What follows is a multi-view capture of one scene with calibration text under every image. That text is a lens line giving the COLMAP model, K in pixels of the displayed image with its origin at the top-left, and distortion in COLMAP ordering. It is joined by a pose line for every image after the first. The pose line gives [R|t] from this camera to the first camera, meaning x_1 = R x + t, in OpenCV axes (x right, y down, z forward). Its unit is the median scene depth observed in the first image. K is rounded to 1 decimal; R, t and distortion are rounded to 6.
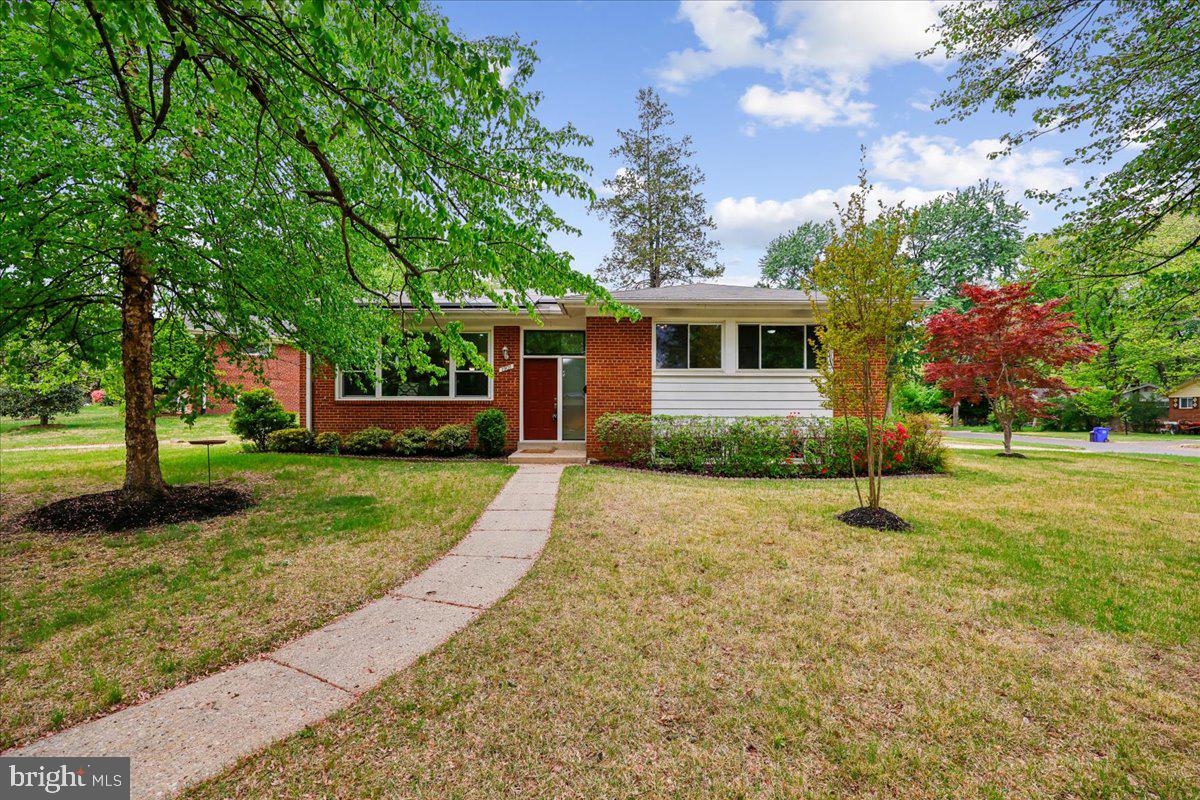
lens RADIAL K [[488.3, 0, 603.6], [0, 488.3, 403.5], [0, 0, 1]] dist [0.000281, -0.000305]
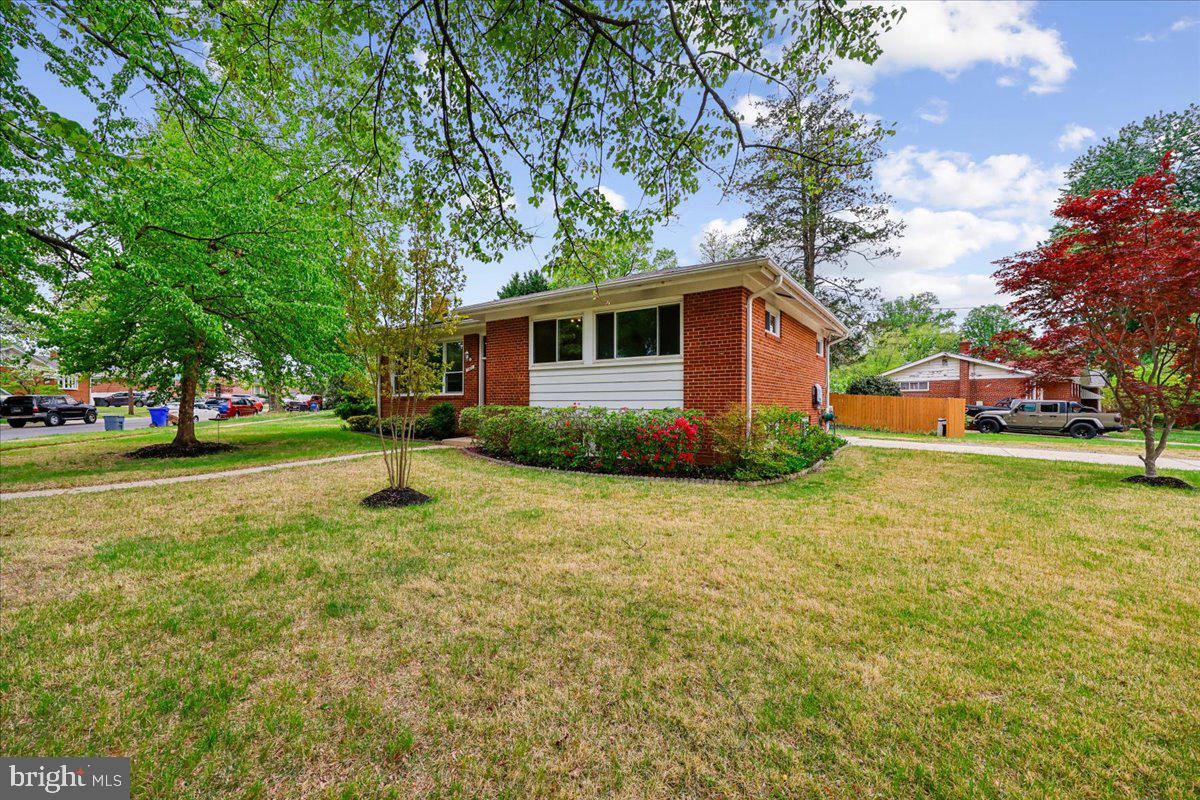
lens RADIAL K [[488.3, 0, 598.0], [0, 488.3, 406.1], [0, 0, 1]] dist [0.000281, -0.000305]
pose [[0.817683, 0.000999, -0.575667, 0.818879], [0.005068, 0.999947, 0.008933, 0.013119], [0.575646, -0.010222, 0.817635, 0.193527]]
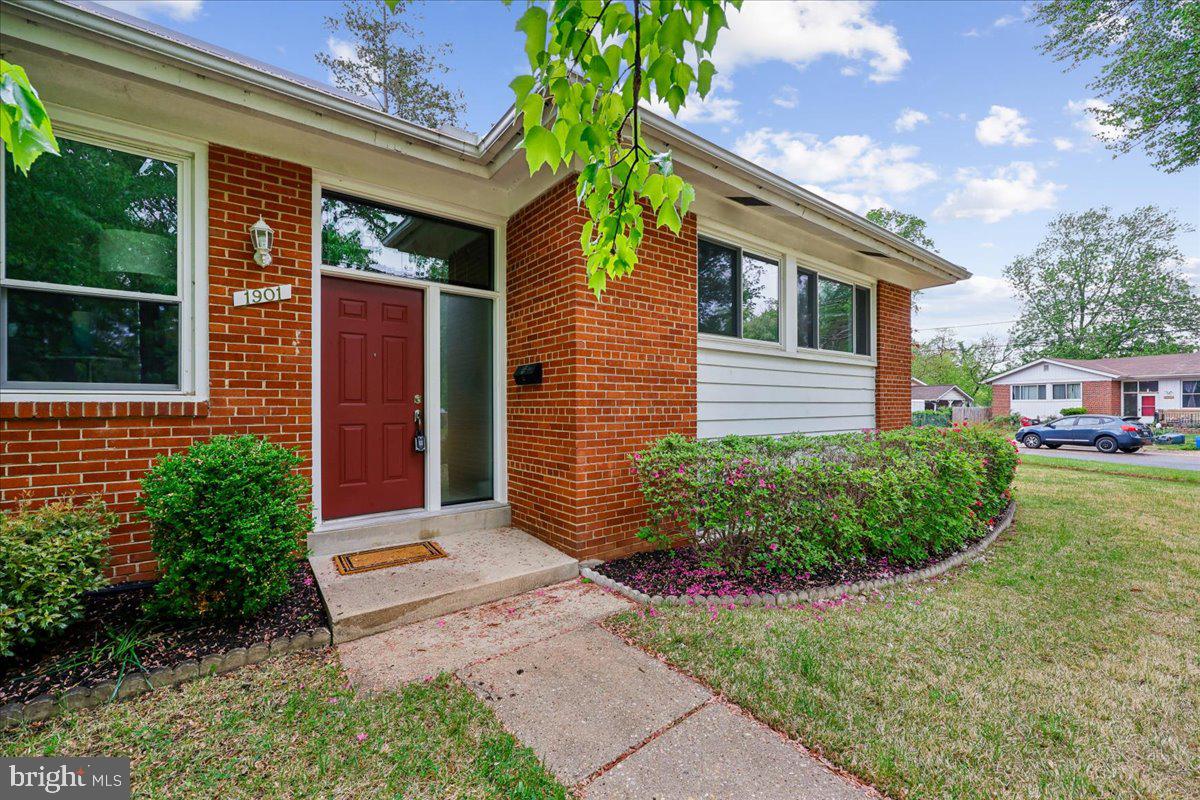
lens RADIAL K [[488.3, 0, 605.1], [0, 488.3, 403.0], [0, 0, 1]] dist [0.000281, -0.000305]
pose [[0.788117, -0.000538, 0.615526, -0.232767], [-0.000373, 0.999999, 0.001352, -0.006602], [-0.615526, -0.001295, 0.788116, 0.674061]]
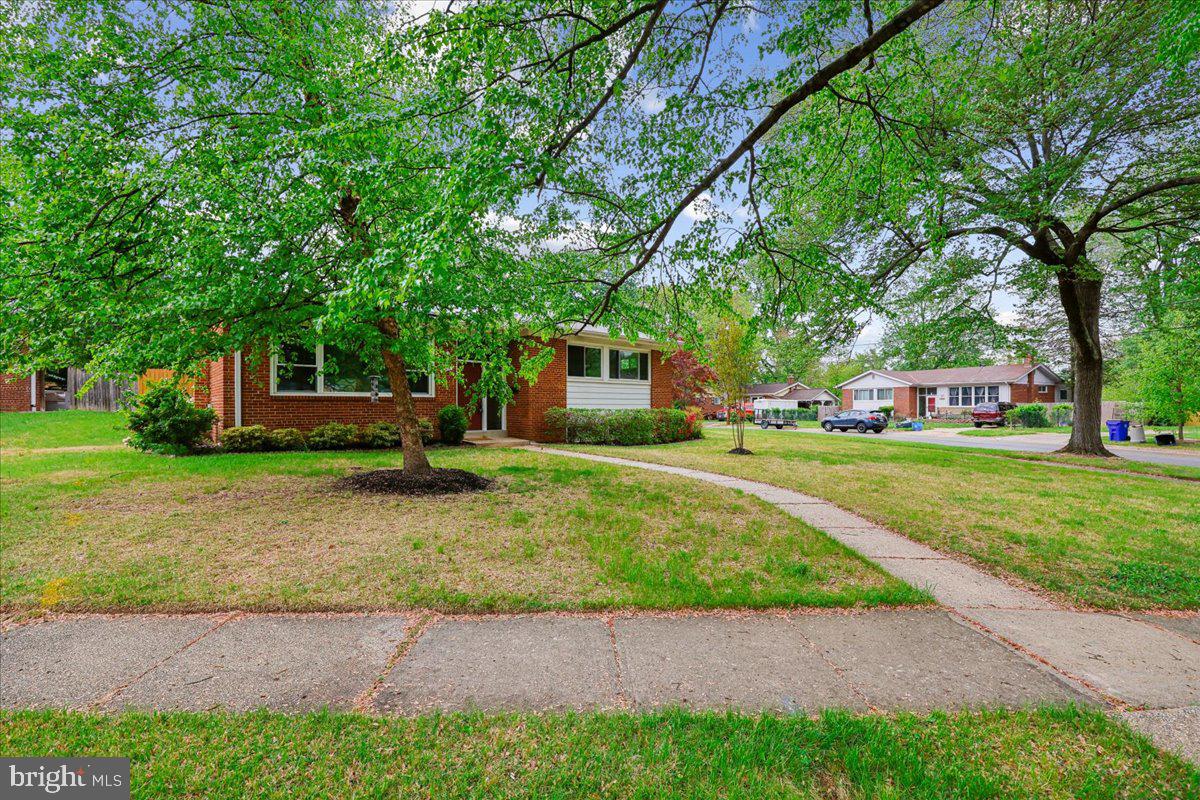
lens RADIAL K [[488.3, 0, 600.6], [0, 488.3, 402.5], [0, 0, 1]] dist [0.000281, -0.000305]
pose [[0.731172, 0.002665, 0.682188, -0.770169], [-0.005204, 0.999985, 0.001670, 0.002724], [-0.682174, -0.004771, 0.731175, -0.104785]]
